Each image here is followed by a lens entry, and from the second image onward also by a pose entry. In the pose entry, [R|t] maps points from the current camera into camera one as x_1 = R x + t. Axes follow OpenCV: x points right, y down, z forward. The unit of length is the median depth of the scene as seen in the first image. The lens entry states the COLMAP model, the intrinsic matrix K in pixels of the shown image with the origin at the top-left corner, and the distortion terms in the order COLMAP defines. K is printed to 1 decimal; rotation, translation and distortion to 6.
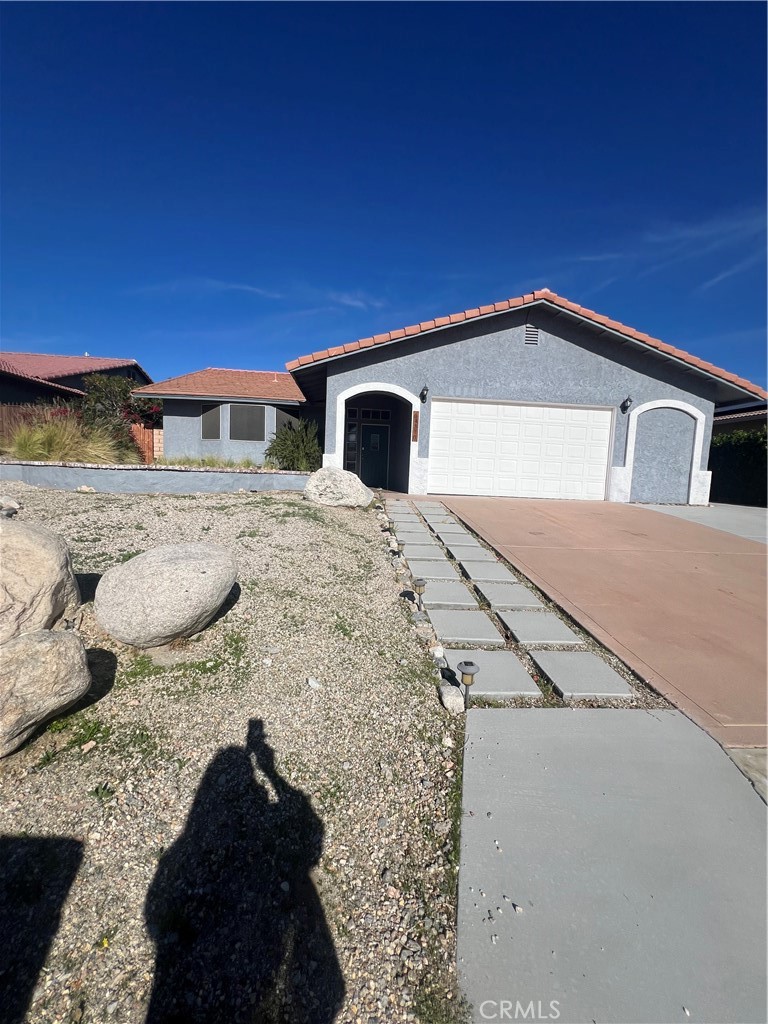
lens RADIAL K [[410.1, 0, 381.4], [0, 410.1, 512.3], [0, 0, 1]] dist [-0.000578, 0.000790]
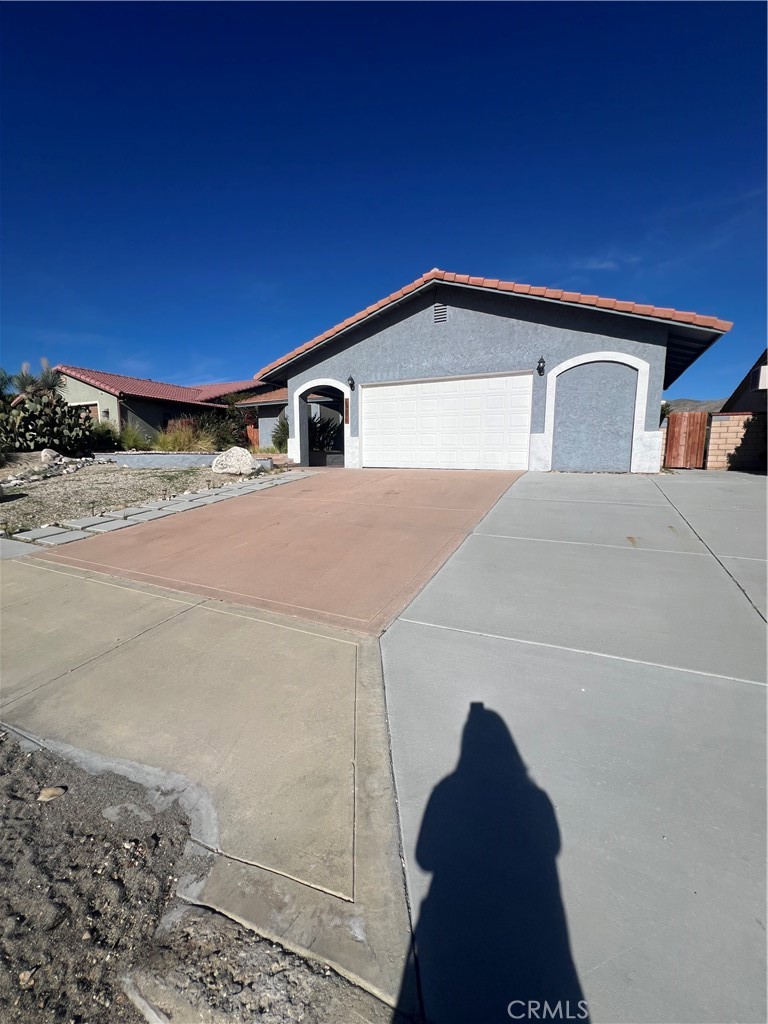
lens RADIAL K [[407.2, 0, 382.0], [0, 407.2, 511.3], [0, 0, 1]] dist [0.000531, 0.000461]
pose [[0.863320, 0.029298, -0.503805, 1.049485], [-0.016575, 0.999421, 0.029717, 0.063669], [0.504384, -0.017305, 0.863306, 0.018323]]
